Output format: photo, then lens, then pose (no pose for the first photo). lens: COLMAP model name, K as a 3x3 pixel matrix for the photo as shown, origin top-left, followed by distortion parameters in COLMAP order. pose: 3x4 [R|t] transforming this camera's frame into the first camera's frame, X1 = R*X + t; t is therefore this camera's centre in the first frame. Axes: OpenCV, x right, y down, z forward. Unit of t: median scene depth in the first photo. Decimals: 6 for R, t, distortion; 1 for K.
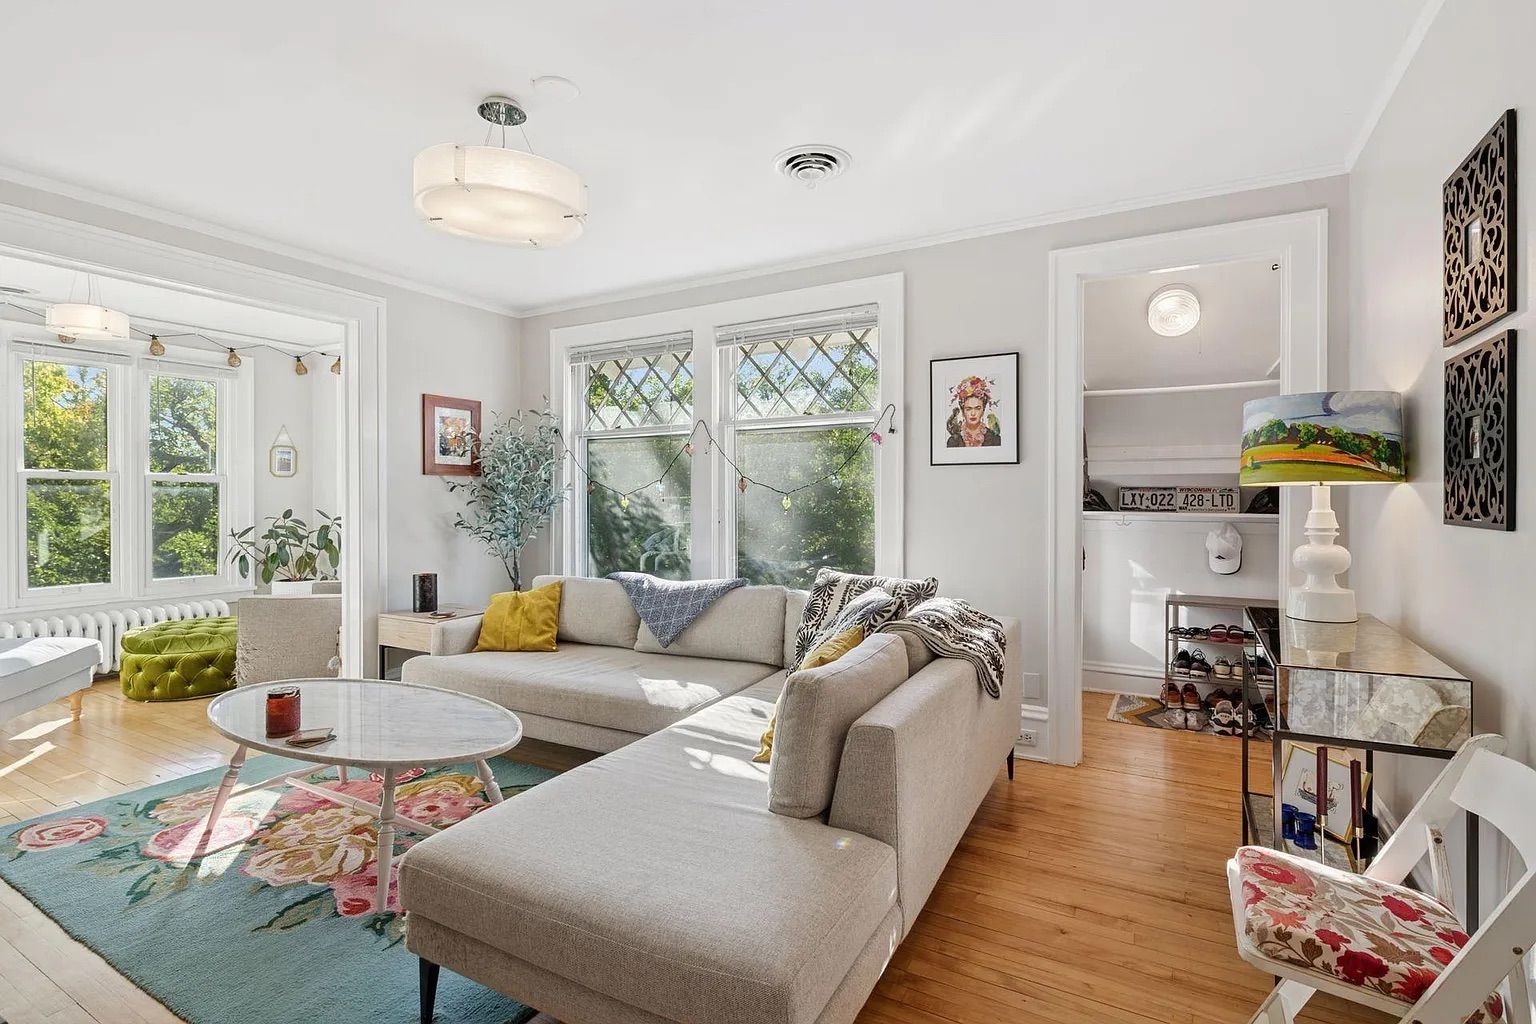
lens RADIAL K [[716.4, 0, 765.0], [0, 716.4, 499.3], [0, 0, 1]] dist [-0.002390, -0.000536]
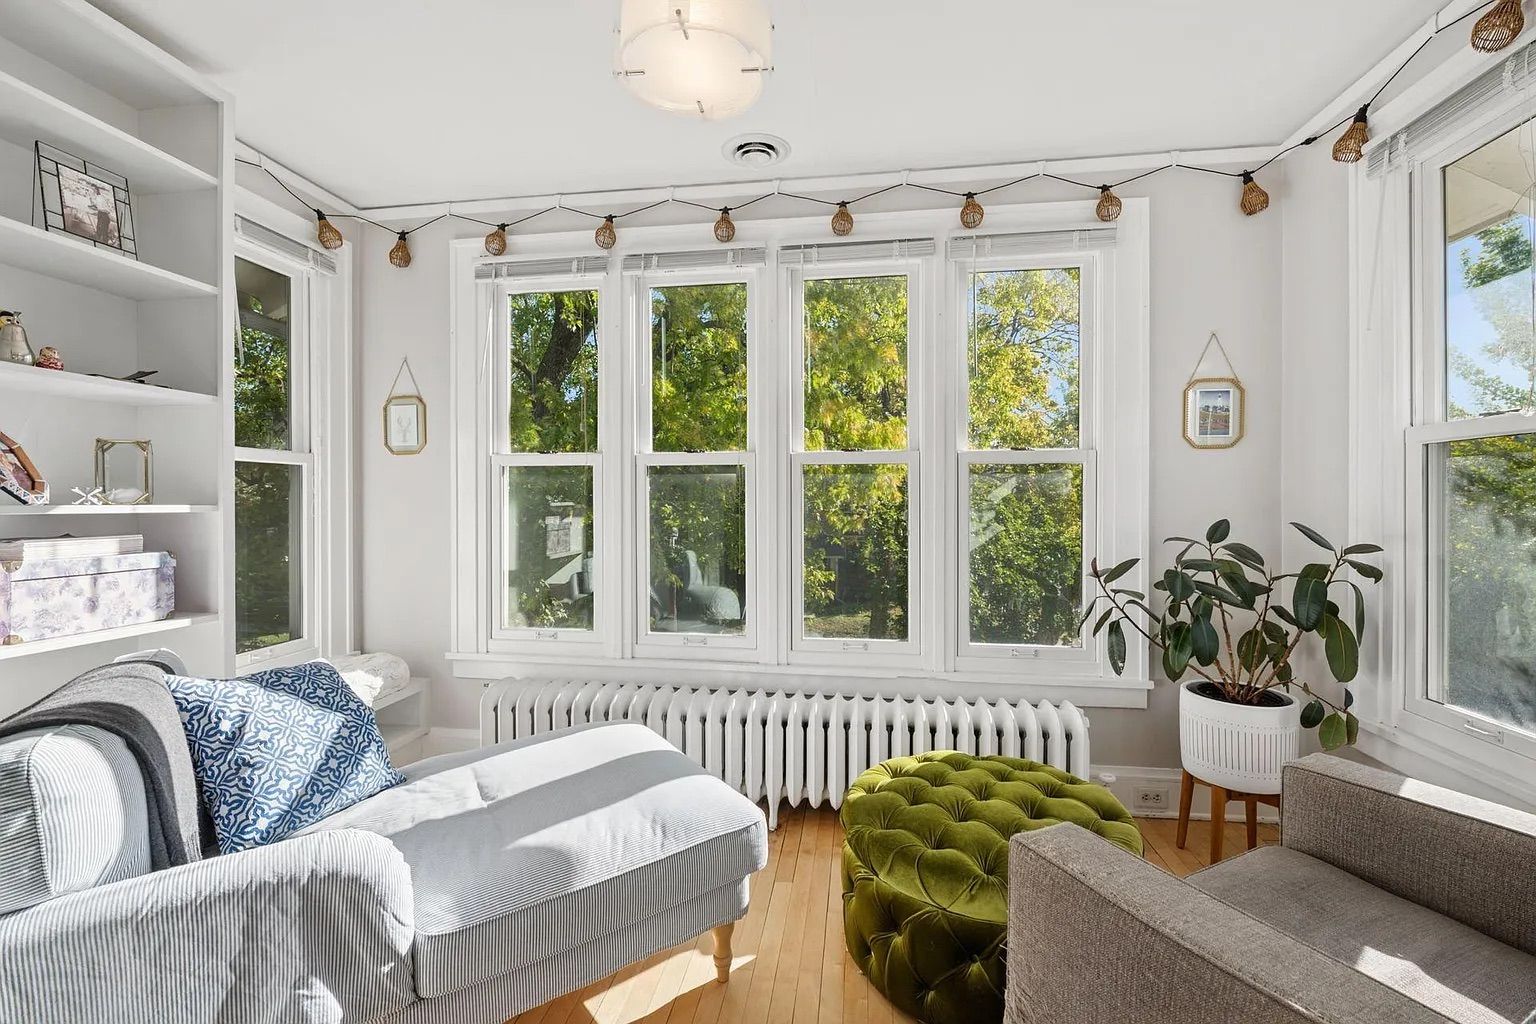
lens RADIAL K [[673.3, 0, 763.6], [0, 673.3, 507.3], [0, 0, 1]] dist [-0.001558, -0.000119]
pose [[0.348897, 0.004361, -0.937151, -0.387784], [-0.001127, 0.999990, 0.004234, 0.004975], [0.937160, -0.000421, 0.348899, 0.608777]]
